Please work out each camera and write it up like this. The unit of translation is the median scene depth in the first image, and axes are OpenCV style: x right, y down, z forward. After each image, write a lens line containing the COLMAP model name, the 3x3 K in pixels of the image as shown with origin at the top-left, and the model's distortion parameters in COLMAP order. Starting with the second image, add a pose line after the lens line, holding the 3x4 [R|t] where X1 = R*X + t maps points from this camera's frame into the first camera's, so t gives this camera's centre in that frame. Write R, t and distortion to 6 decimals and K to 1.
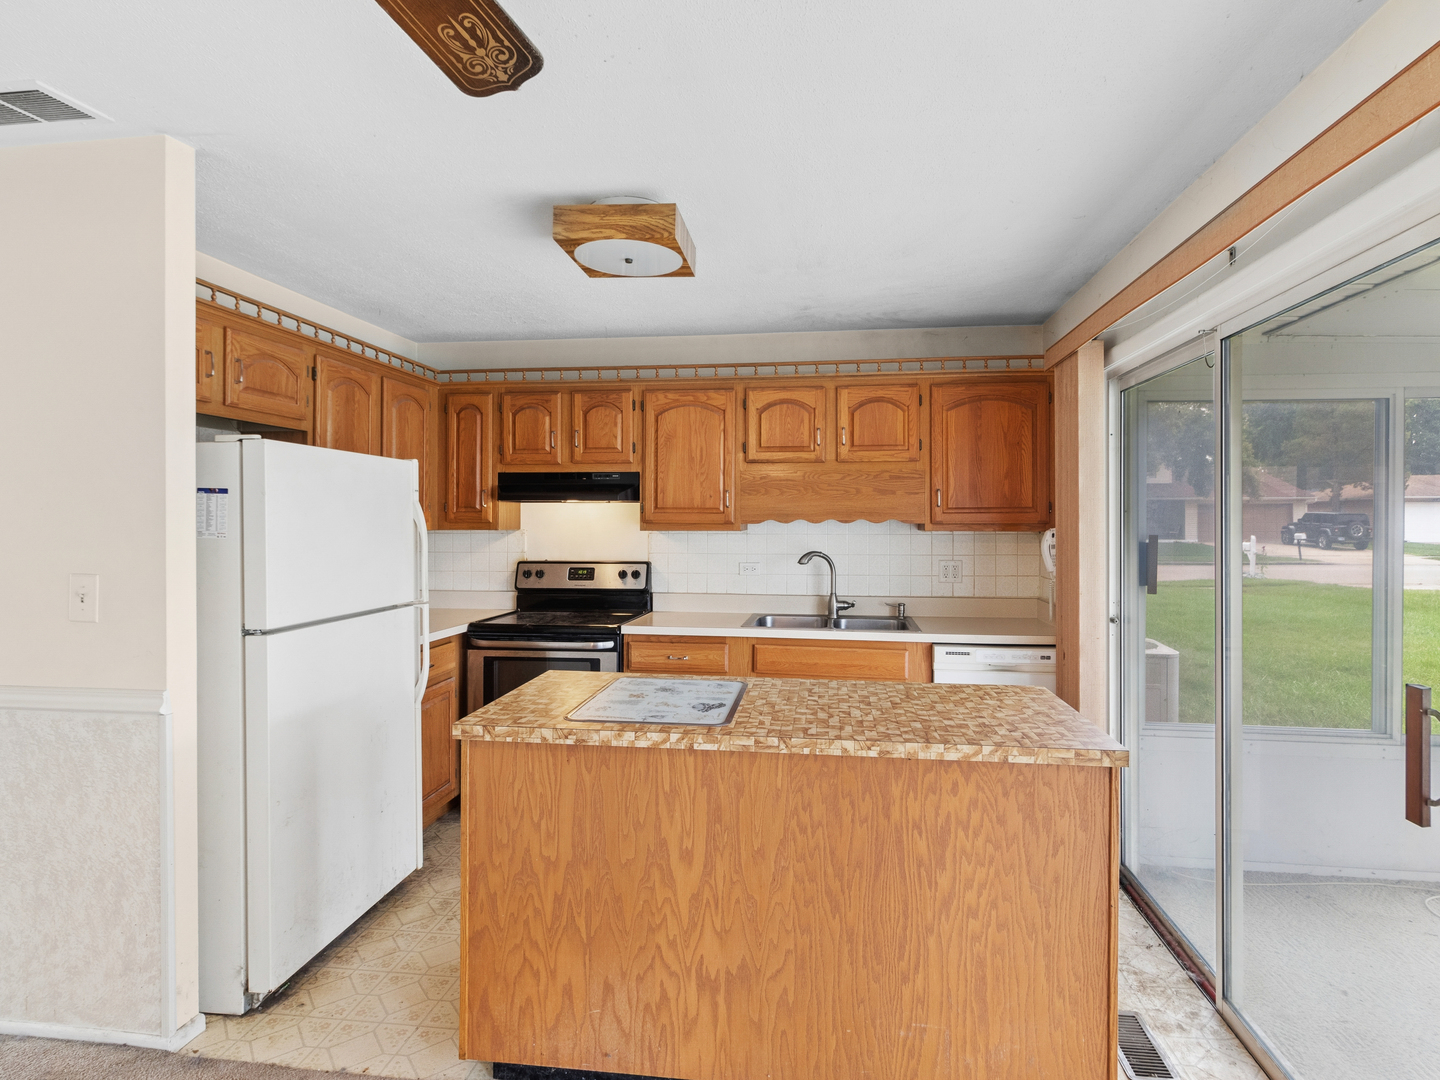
lens RADIAL K [[779.3, 0, 731.0], [0, 779.3, 527.2], [0, 0, 1]] dist [-0.001850, 0.000259]
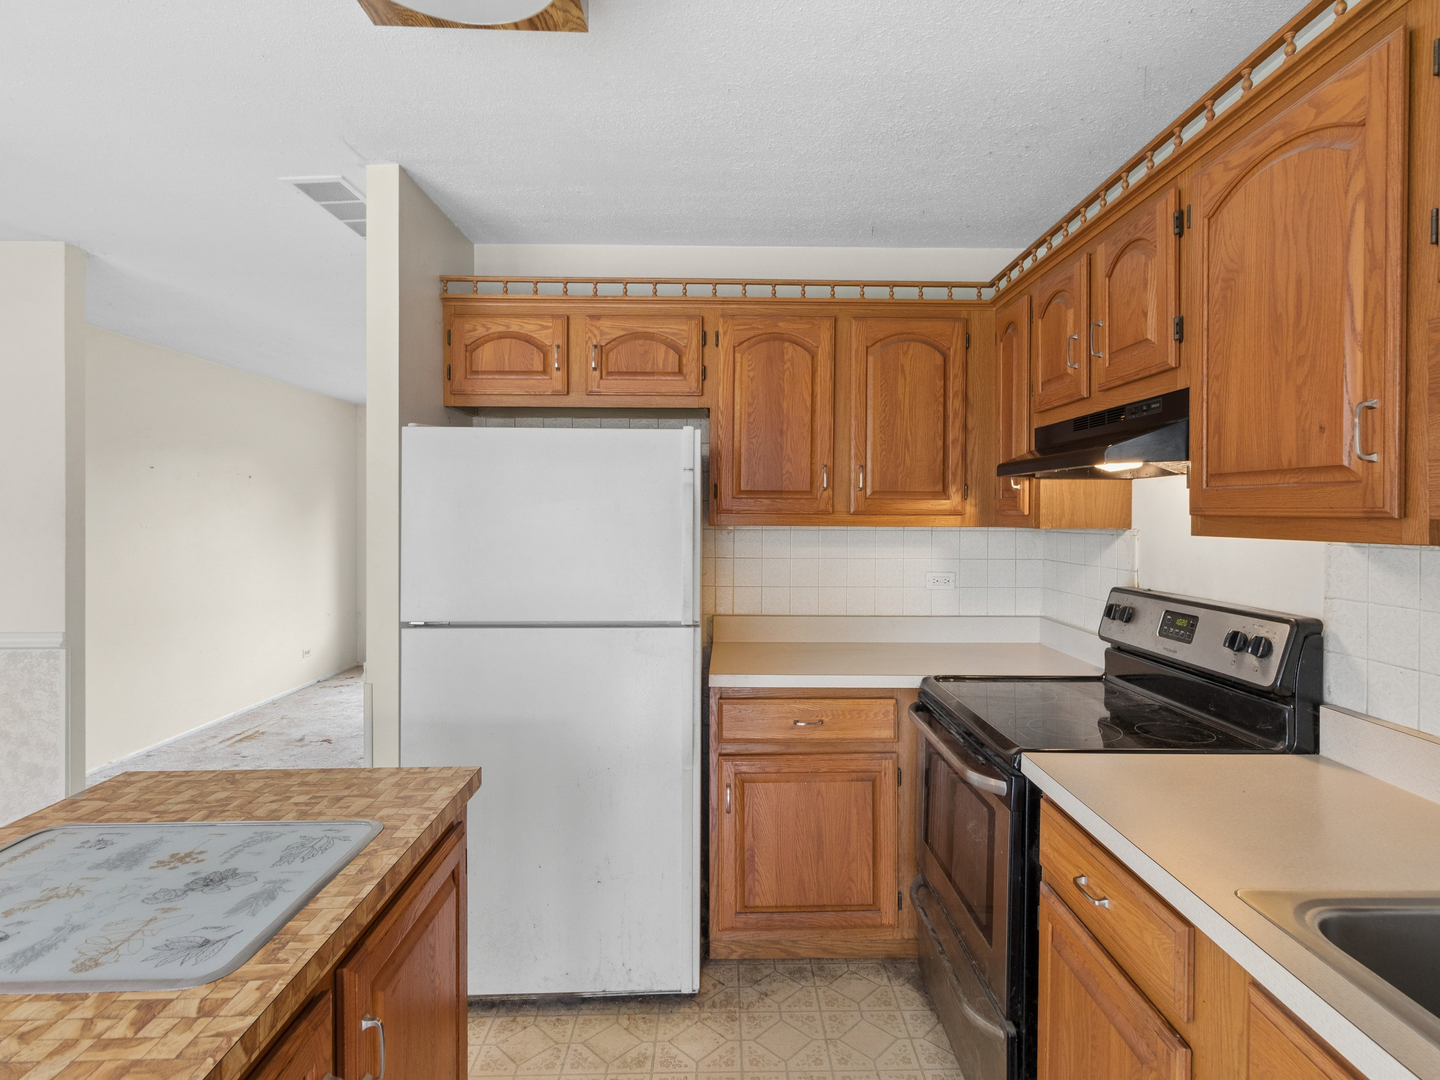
lens RADIAL K [[779.3, 0, 752.2], [0, 779.3, 520.0], [0, 0, 1]] dist [-0.001850, 0.000259]
pose [[0.144604, 0.004472, -0.989480, 0.246385], [-0.008071, 0.999962, 0.003340, -0.002882], [0.989457, 0.007503, 0.144634, 0.730820]]
